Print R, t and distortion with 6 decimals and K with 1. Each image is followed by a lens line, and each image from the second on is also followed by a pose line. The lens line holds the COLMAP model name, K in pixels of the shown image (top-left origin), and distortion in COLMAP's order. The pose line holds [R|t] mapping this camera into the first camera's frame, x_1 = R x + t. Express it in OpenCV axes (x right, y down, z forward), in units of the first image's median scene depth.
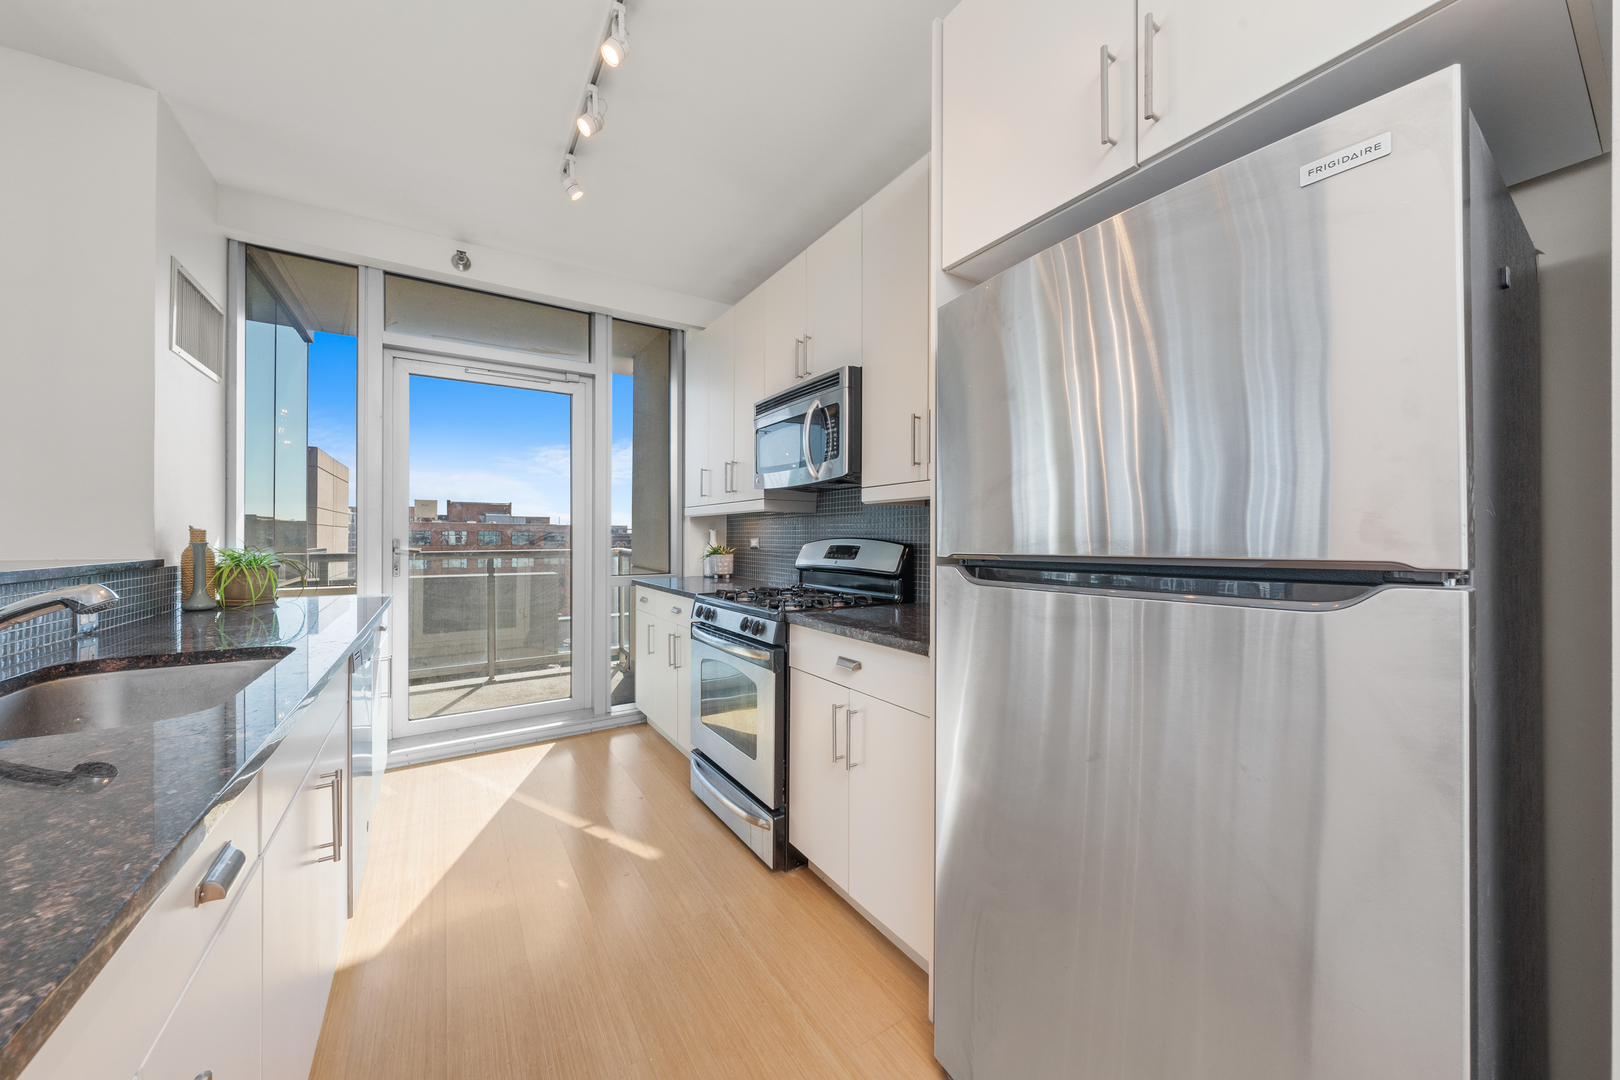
lens RADIAL K [[565.1, 0, 809.8], [0, 565.1, 534.3], [0, 0, 1]] dist [-0.001499, -0.000069]
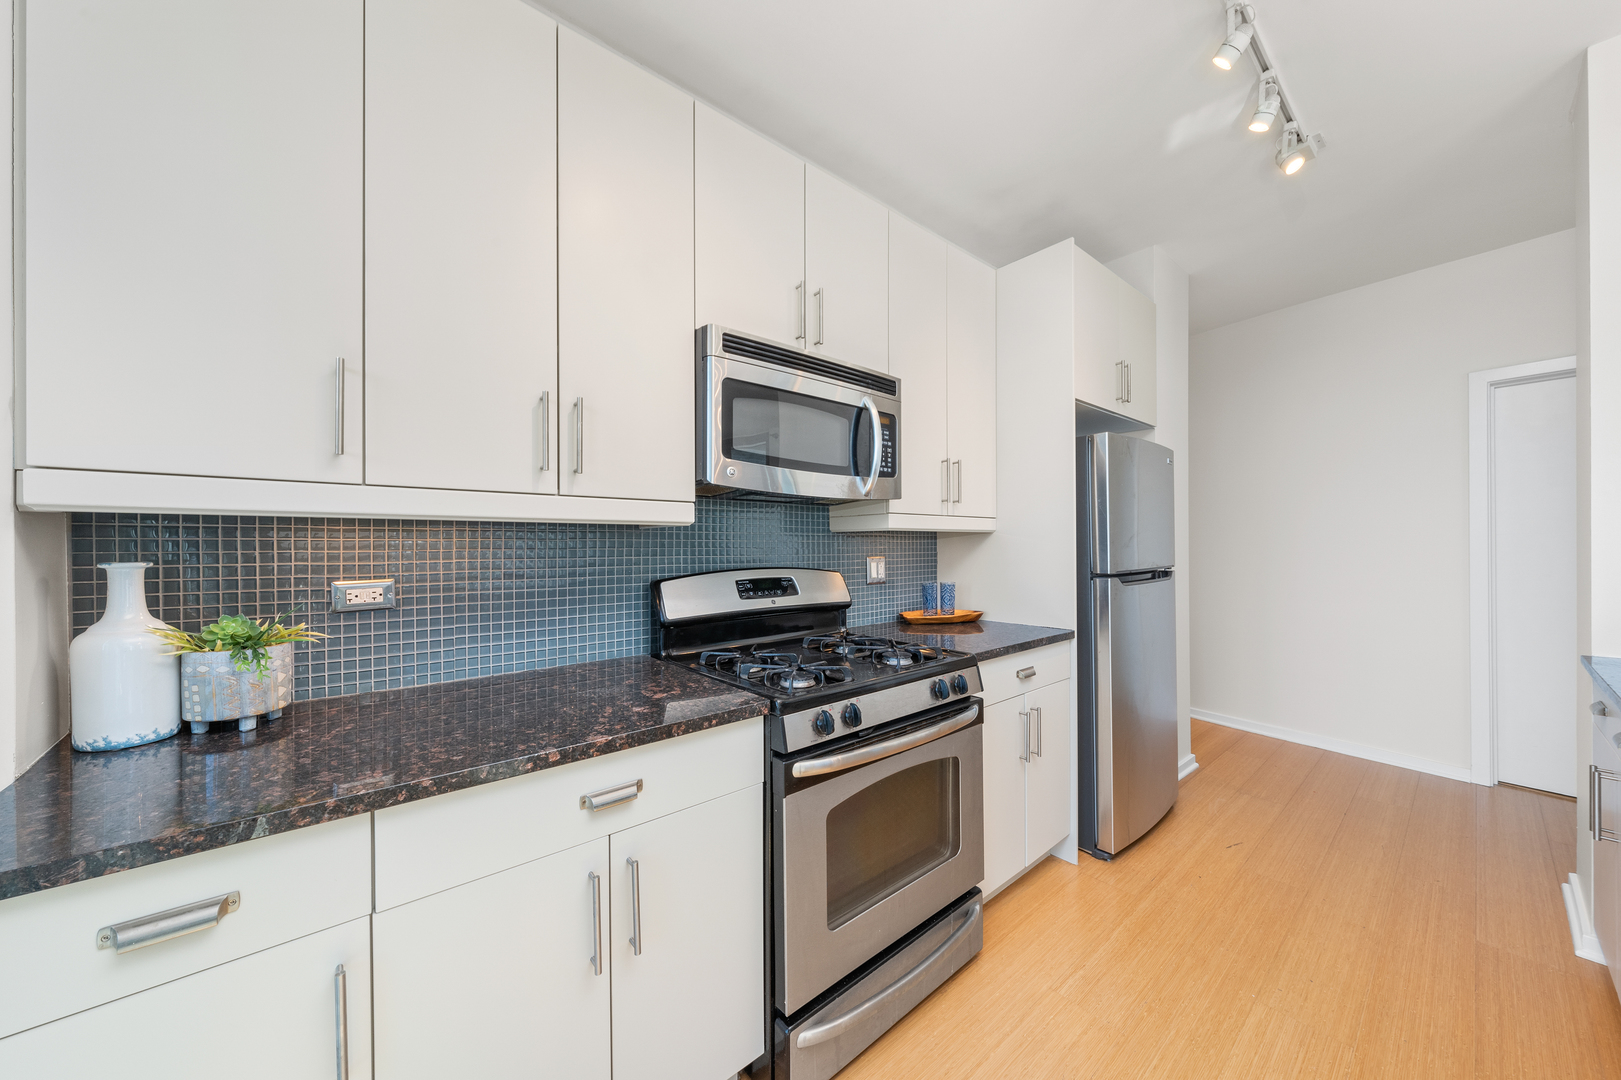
lens RADIAL K [[557.9, 0, 805.9], [0, 557.9, 538.7], [0, 0, 1]] dist [-0.001307, 0.000072]
pose [[-0.129768, 0.008251, 0.991510, -0.602640], [-0.003783, 0.999954, -0.008817, -0.022920], [-0.991537, -0.004895, -0.129731, 0.939837]]
